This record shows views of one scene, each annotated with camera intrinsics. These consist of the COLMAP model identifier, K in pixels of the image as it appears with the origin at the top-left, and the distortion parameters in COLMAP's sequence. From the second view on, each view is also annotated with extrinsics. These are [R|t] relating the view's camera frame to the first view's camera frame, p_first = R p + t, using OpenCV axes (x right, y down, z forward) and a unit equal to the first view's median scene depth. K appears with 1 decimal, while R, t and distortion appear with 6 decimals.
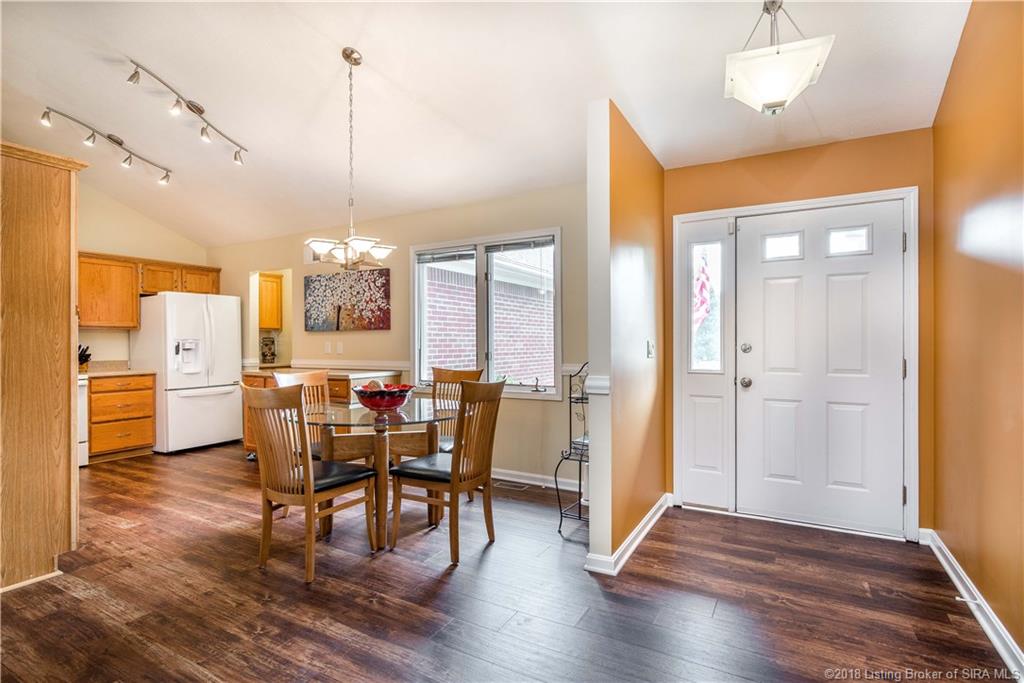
lens RADIAL K [[506.6, 0, 512.2], [0, 506.6, 344.0], [0, 0, 1]] dist [-0.000382, -0.000432]
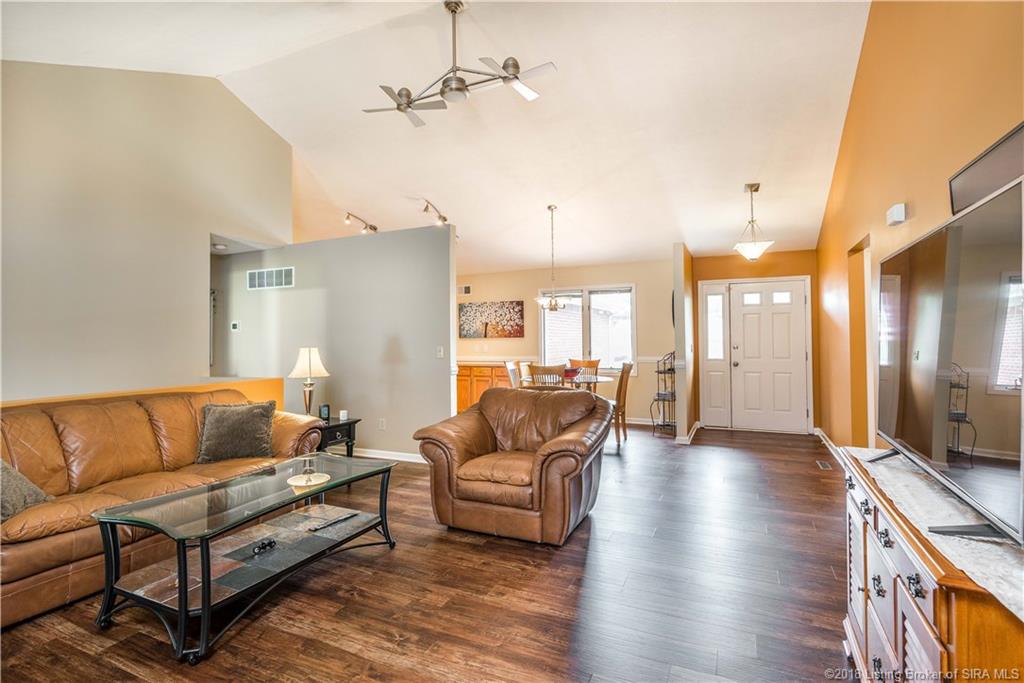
lens RADIAL K [[506.6, 0, 509.8], [0, 506.6, 330.8], [0, 0, 1]] dist [-0.000382, -0.000432]
pose [[0.997085, -0.003717, 0.076207, -0.454969], [0.005398, 0.999746, -0.021865, -0.014778], [-0.076106, 0.022213, 0.996852, -0.735112]]
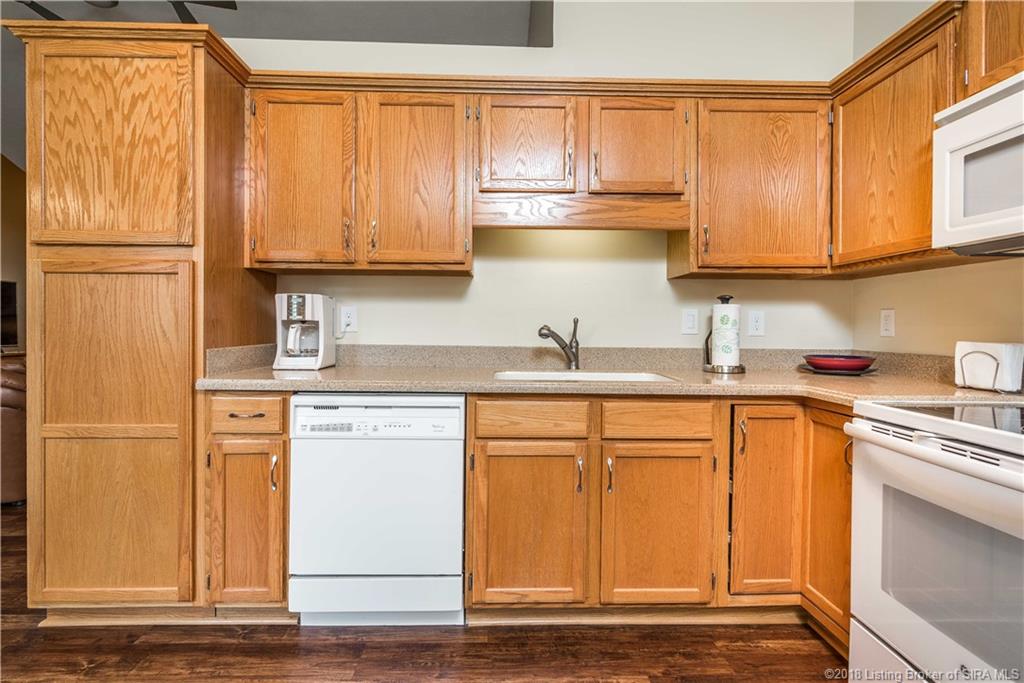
lens RADIAL K [[506.6, 0, 516.7], [0, 506.6, 328.9], [0, 0, 1]] dist [-0.000382, -0.000432]
pose [[-0.856998, 0.002408, -0.515314, -0.622641], [-0.001839, 0.999968, 0.007731, 0.015742], [0.515317, 0.007574, -0.856966, 1.108820]]
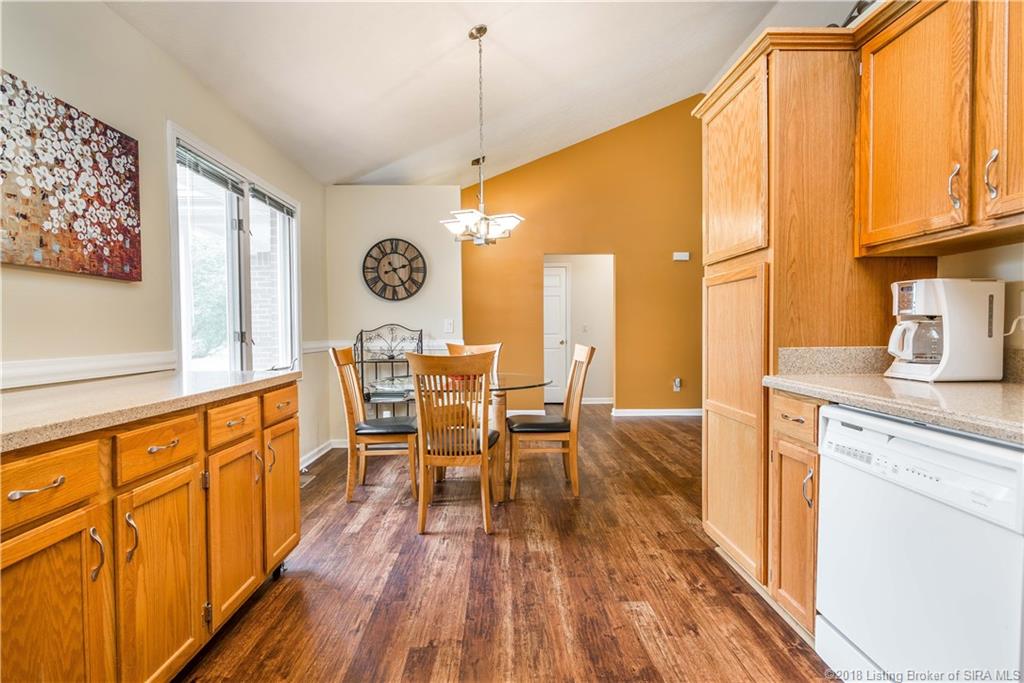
lens RADIAL K [[506.6, 0, 501.5], [0, 506.6, 344.4], [0, 0, 1]] dist [-0.000382, -0.000432]
pose [[-0.498050, -0.016379, 0.866994, -0.858390], [0.009928, 0.999648, 0.024588, 0.020537], [-0.867091, 0.020854, -0.497712, 1.033819]]
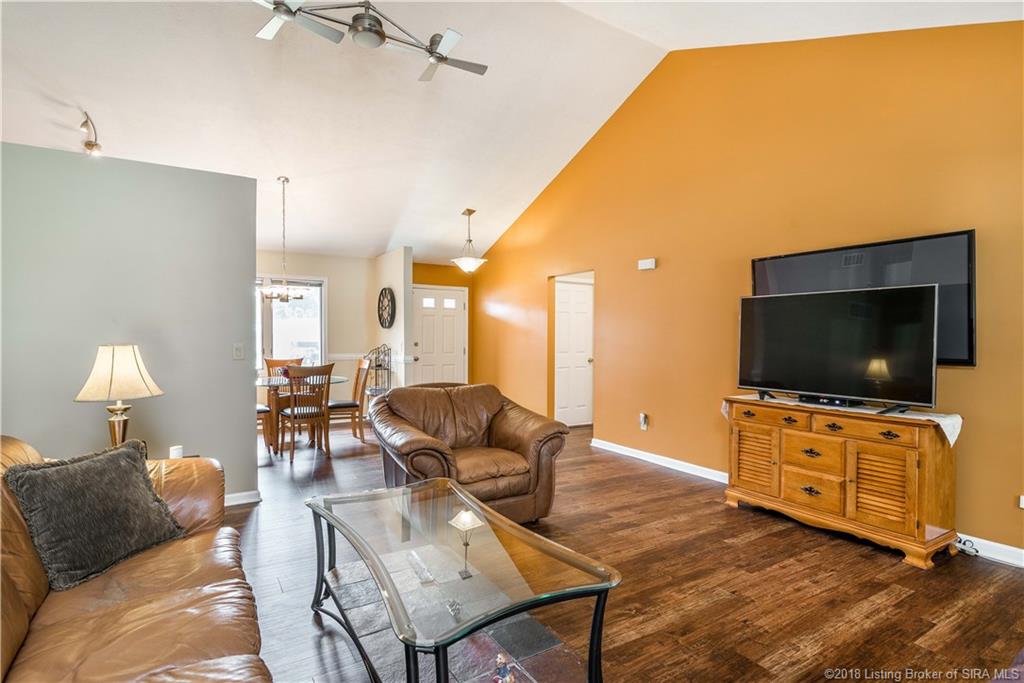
lens RADIAL K [[506.6, 0, 511.9], [0, 506.6, 343.0], [0, 0, 1]] dist [-0.000382, -0.000432]
pose [[0.478251, -0.006371, 0.878200, -1.041096], [-0.001798, 0.999964, 0.008234, -0.014122], [-0.878221, -0.005517, 0.478223, -0.378196]]
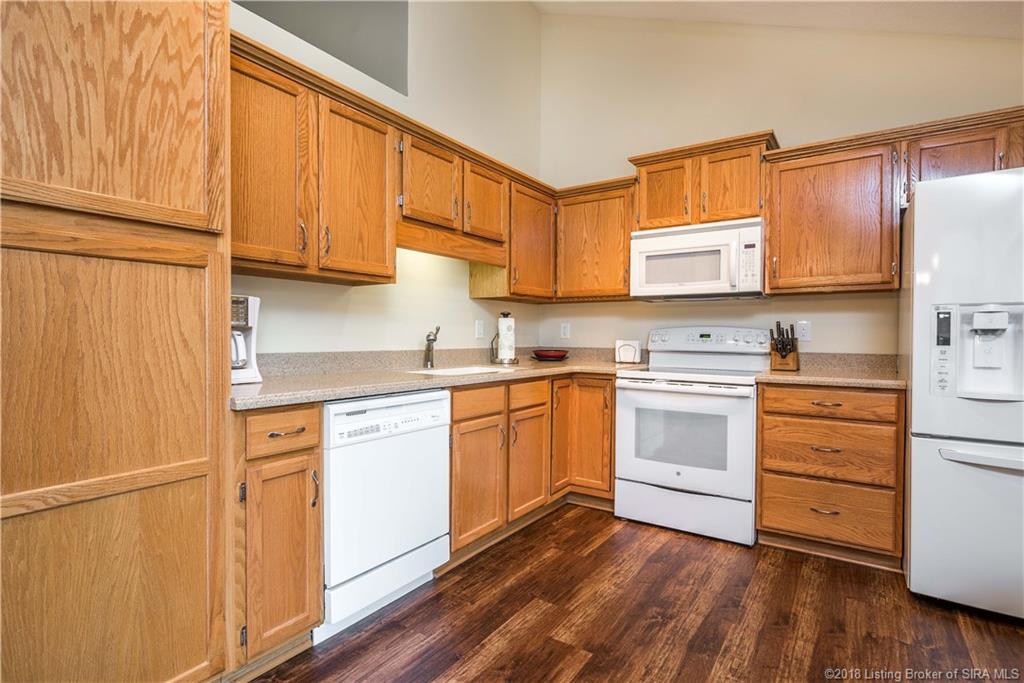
lens RADIAL K [[506.6, 0, 506.1], [0, 506.6, 341.9], [0, 0, 1]] dist [-0.000382, -0.000432]
pose [[-0.088892, 0.019862, -0.995843, -0.308866], [-0.003888, 0.999787, 0.020288, 0.014966], [0.996034, 0.005675, -0.088796, 0.850526]]
